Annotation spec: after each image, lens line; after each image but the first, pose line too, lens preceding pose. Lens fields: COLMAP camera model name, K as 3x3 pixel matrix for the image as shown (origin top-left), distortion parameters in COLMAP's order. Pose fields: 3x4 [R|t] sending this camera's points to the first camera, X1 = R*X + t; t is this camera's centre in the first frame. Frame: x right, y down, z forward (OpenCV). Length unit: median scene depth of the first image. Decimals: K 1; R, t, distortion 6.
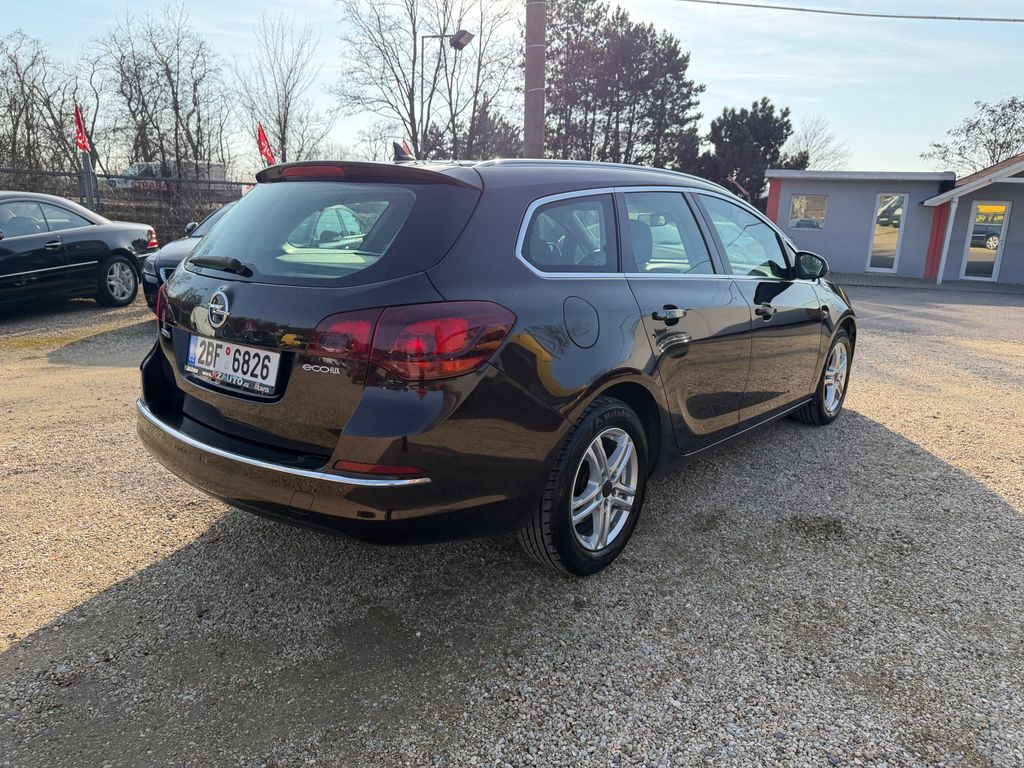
lens RADIAL K [[725.8, 0, 512.0], [0, 725.8, 384.0], [0, 0, 1]] dist [-0.002060, -0.002829]
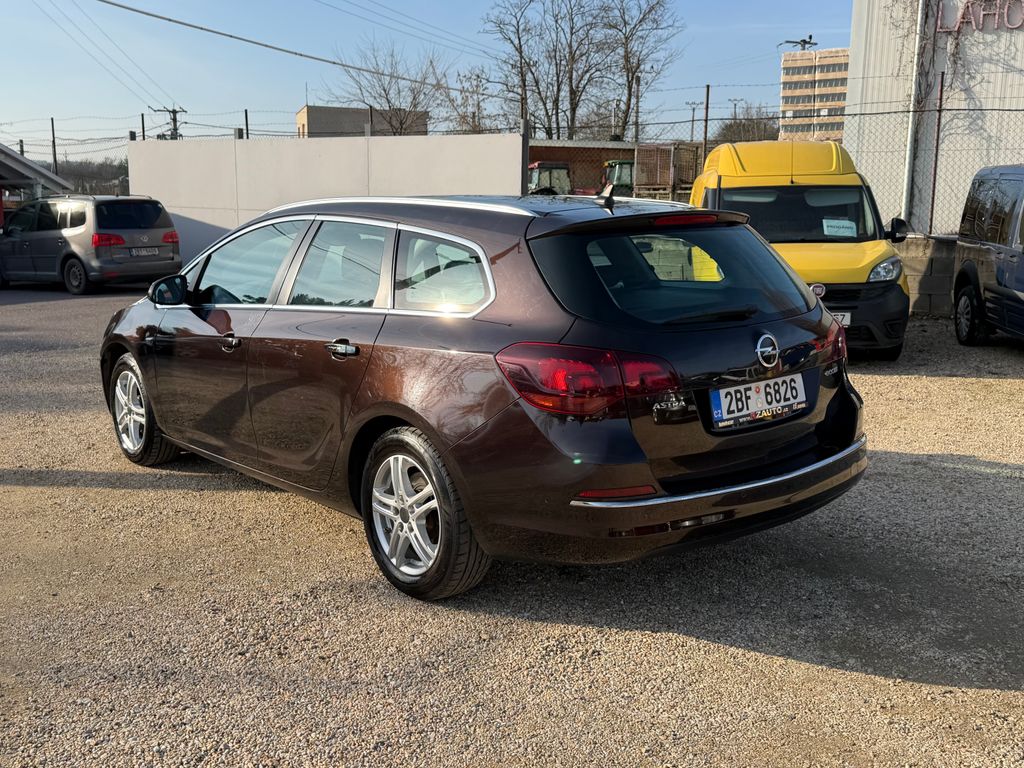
lens RADIAL K [[1024.7, 0, 512.0], [0, 1024.7, 384.0], [0, 0, 1]] dist [0.002012, -0.004634]
pose [[0.191571, -0.198479, 0.961201, -0.163017], [0.229391, 0.961270, 0.152775, -0.031353], [-0.954296, 0.191223, 0.229681, 0.084494]]
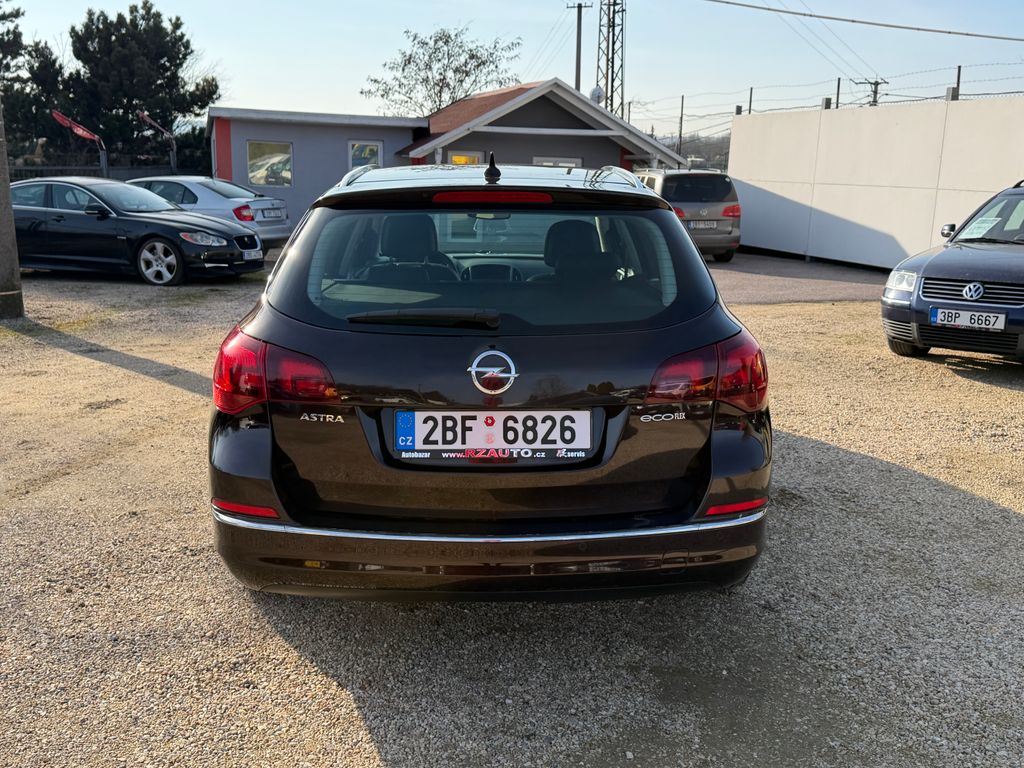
lens RADIAL K [[1008.4, 0, 512.0], [0, 1008.4, 384.0], [0, 0, 1]] dist [0.137651, -0.239780]
pose [[0.761331, -0.147464, 0.631372, -0.092839], [0.153862, 0.987067, 0.045008, -0.011480], [-0.629843, 0.062878, 0.774173, 0.007279]]
